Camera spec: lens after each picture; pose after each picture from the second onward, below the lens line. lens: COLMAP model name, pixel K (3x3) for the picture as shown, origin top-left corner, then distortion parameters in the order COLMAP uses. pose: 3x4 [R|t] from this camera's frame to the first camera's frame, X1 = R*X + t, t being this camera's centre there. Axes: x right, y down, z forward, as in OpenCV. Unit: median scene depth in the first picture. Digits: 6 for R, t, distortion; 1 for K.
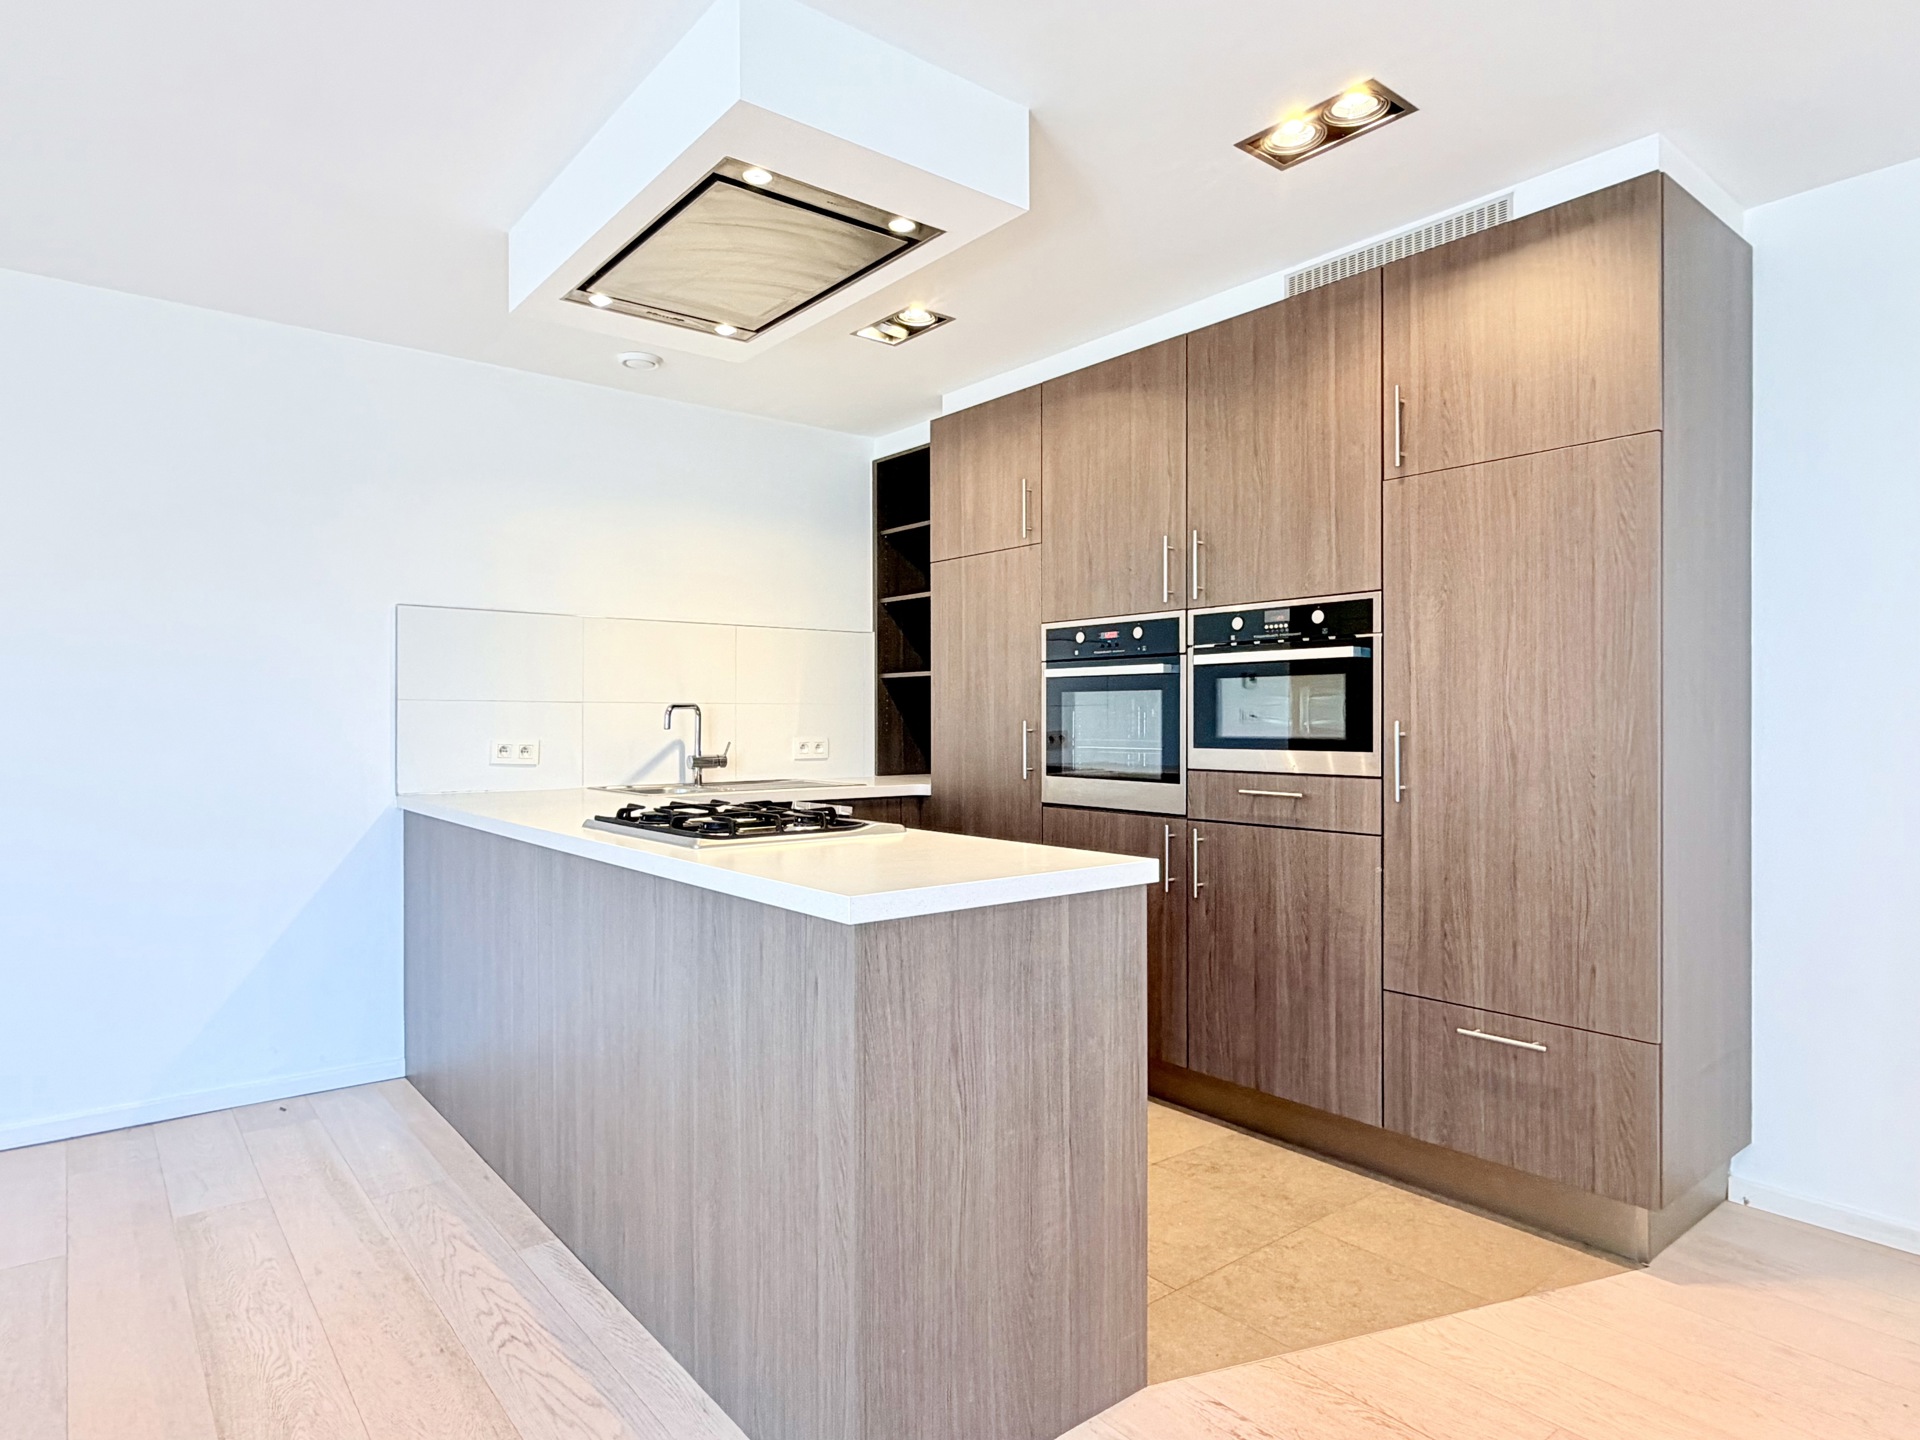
lens RADIAL K [[1105.4, 0, 953.8], [0, 1105.4, 730.9], [0, 0, 1]] dist [-0.000221, -0.000644]
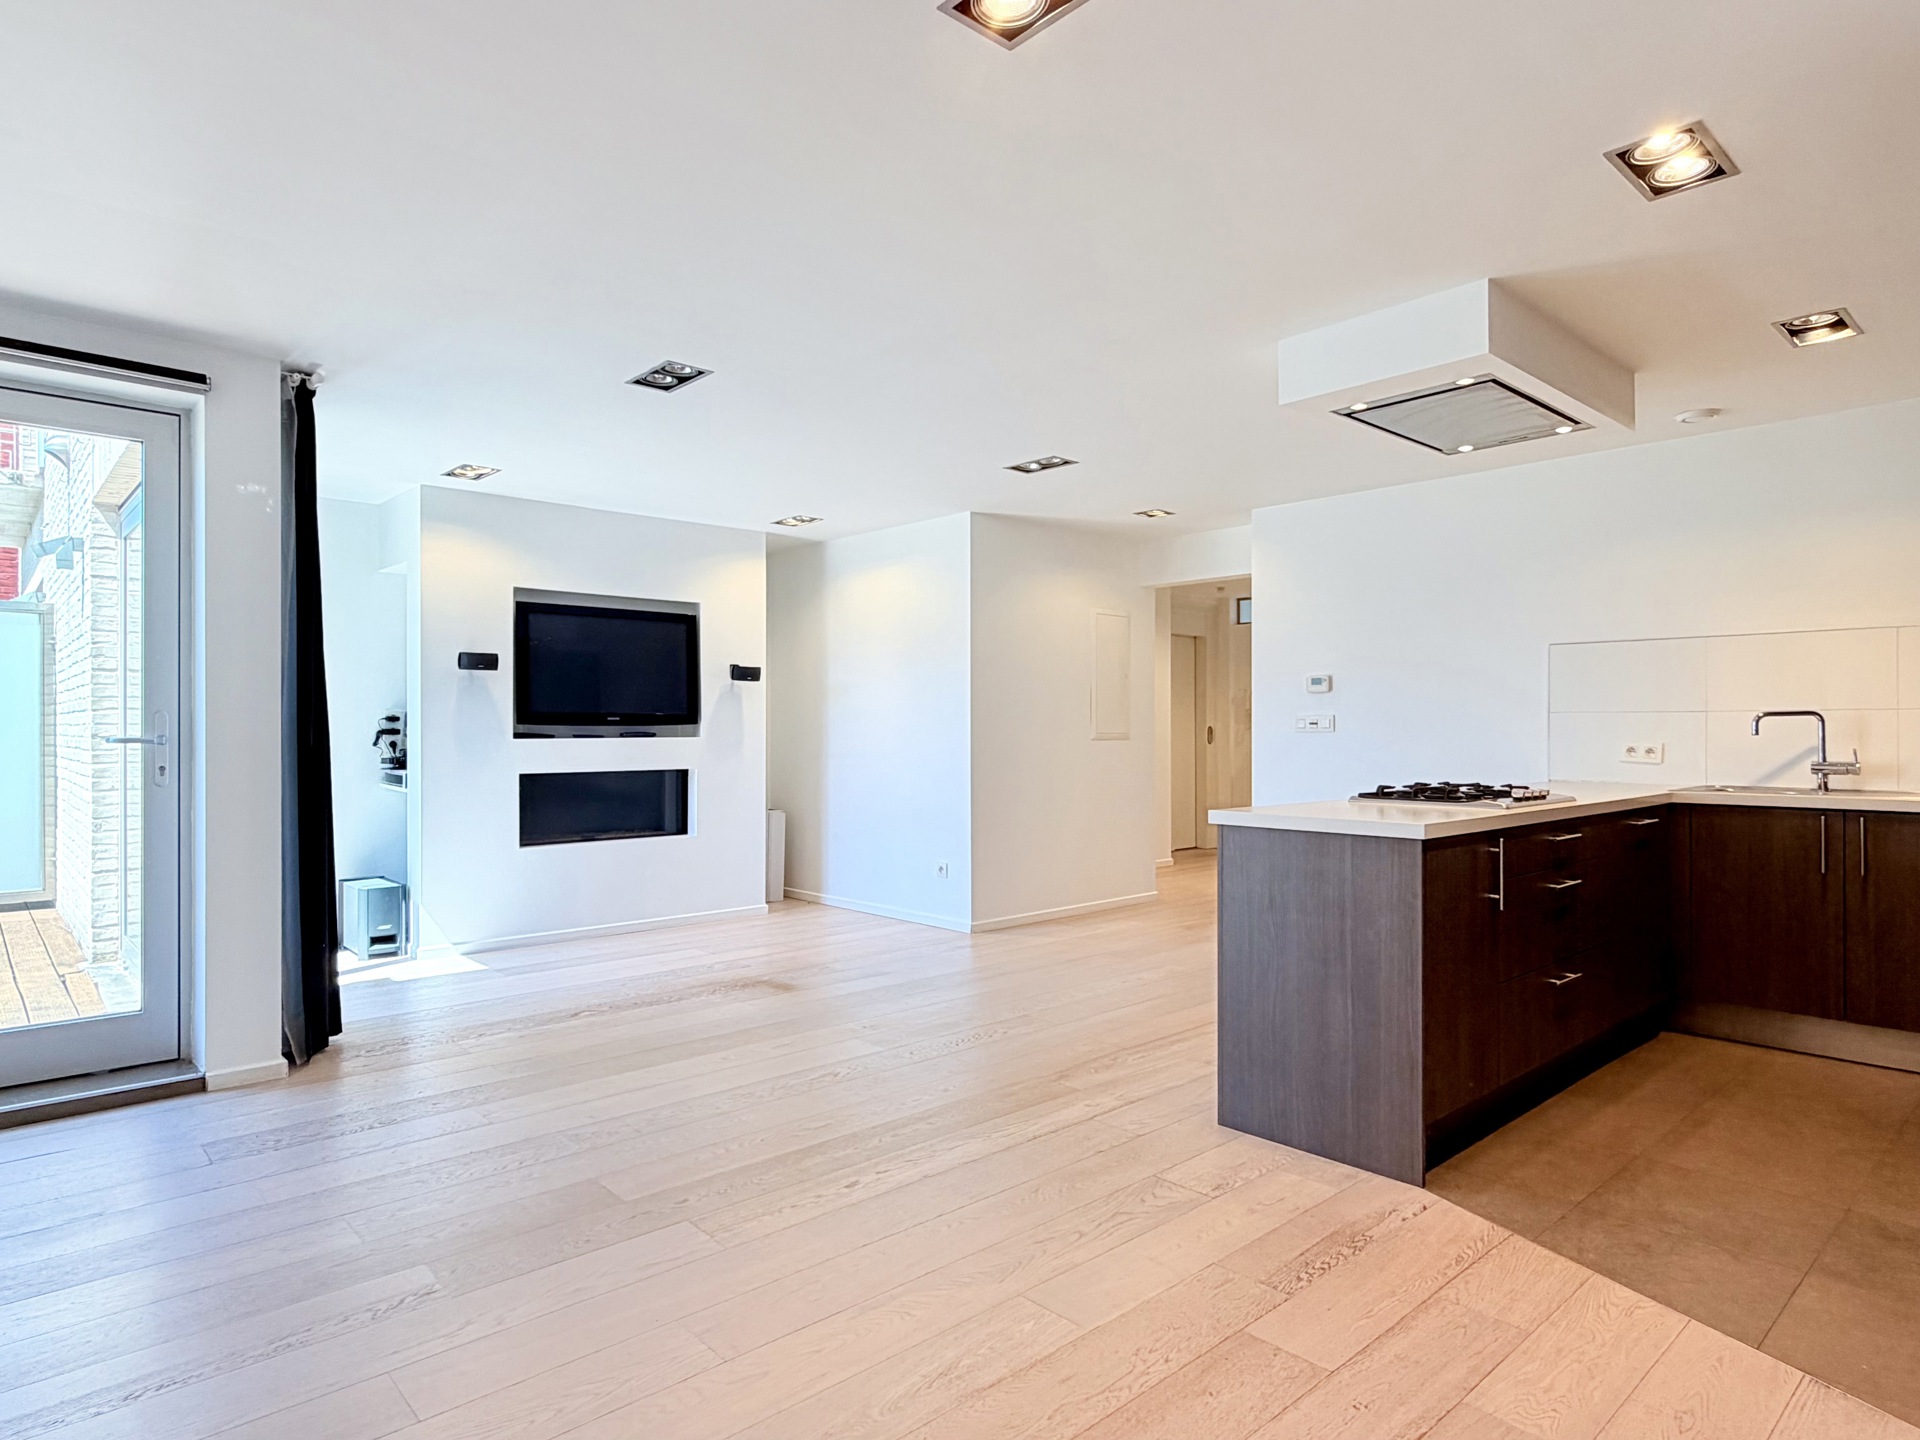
lens RADIAL K [[1105.4, 0, 953.2], [0, 1105.4, 725.7], [0, 0, 1]] dist [-0.000221, -0.000644]
pose [[0.064859, -0.002151, -0.997892, 1.336798], [-0.009354, 0.999952, -0.002764, -0.000731], [0.997851, 0.009514, 0.064836, 0.247434]]
